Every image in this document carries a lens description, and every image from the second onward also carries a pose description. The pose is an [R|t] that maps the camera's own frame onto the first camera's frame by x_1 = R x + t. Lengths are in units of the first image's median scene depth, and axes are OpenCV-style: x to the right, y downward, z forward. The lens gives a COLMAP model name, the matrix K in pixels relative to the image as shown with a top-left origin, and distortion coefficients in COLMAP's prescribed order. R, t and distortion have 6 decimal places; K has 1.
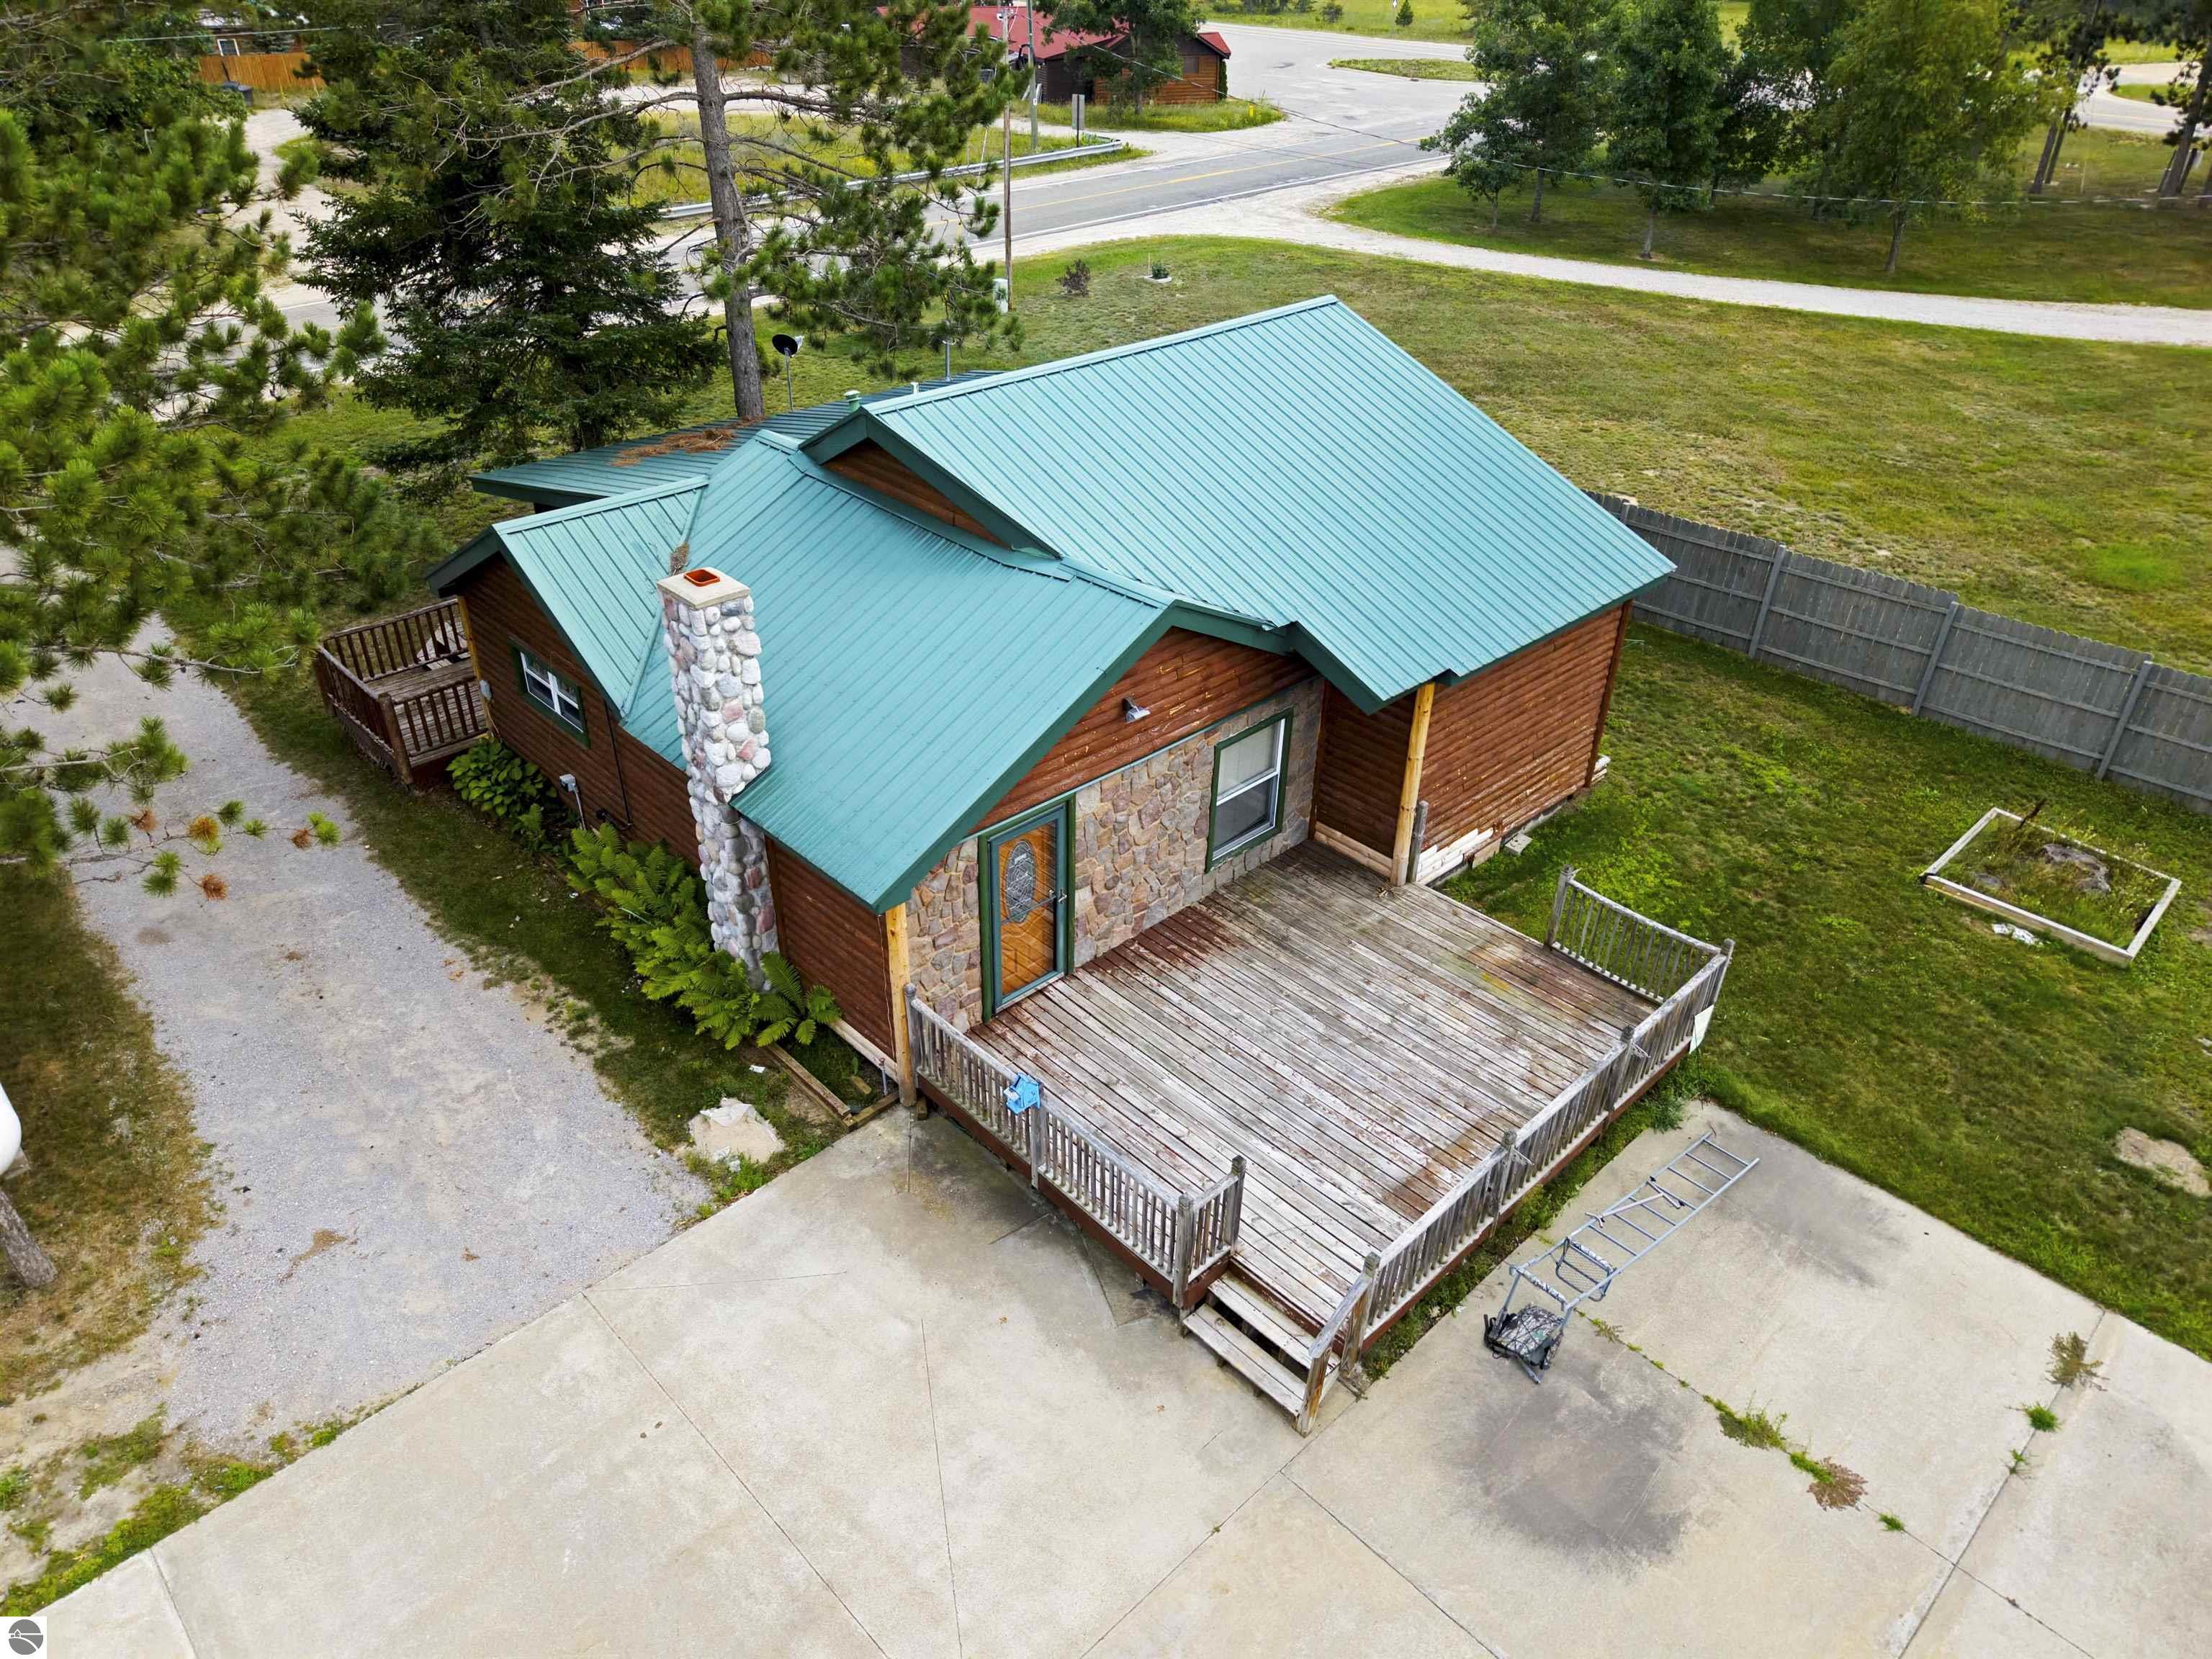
lens RADIAL K [[1448.9, 0, 1103.4], [0, 1448.9, 837.6], [0, 0, 1]] dist [0.010736, -0.000333]
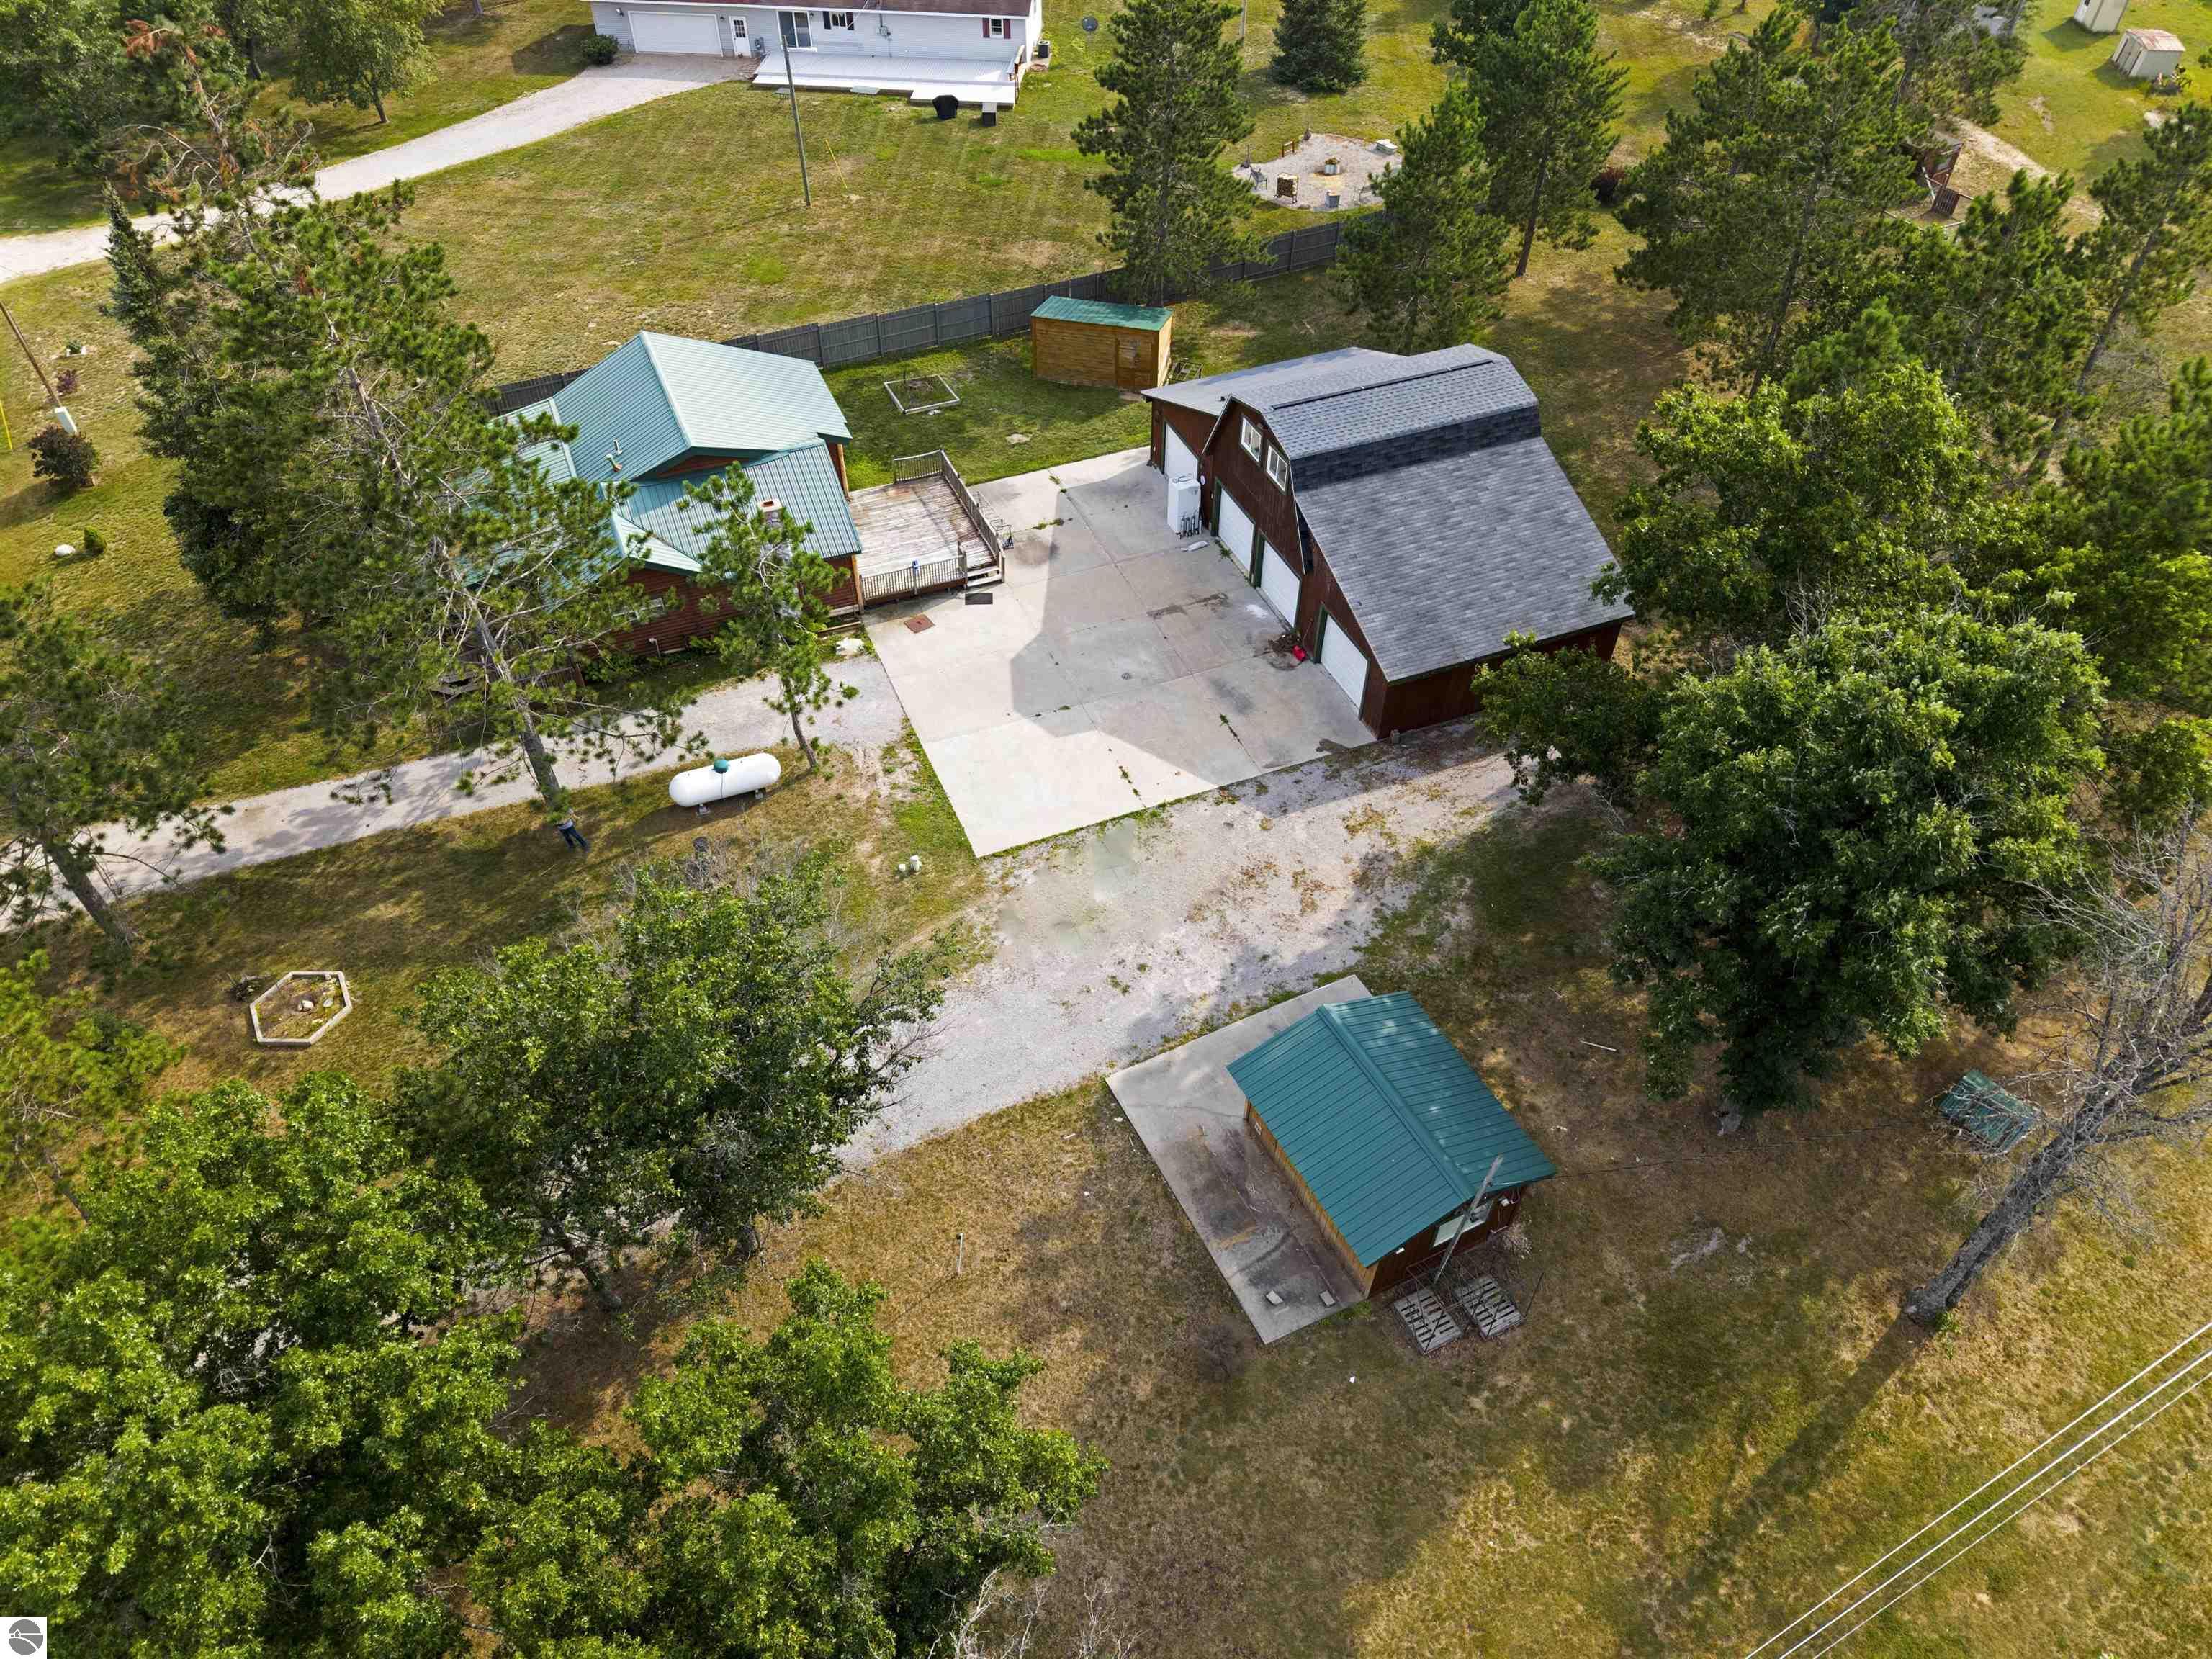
lens RADIAL K [[1448.9, 0, 1092.5], [0, 1448.9, 827.0], [0, 0, 1]] dist [0.010736, -0.000333]
pose [[0.361238, -0.676953, 0.641282, -2.611850], [0.488614, 0.723164, 0.488150, -0.898642], [-0.794206, 0.137000, 0.592003, -1.440509]]
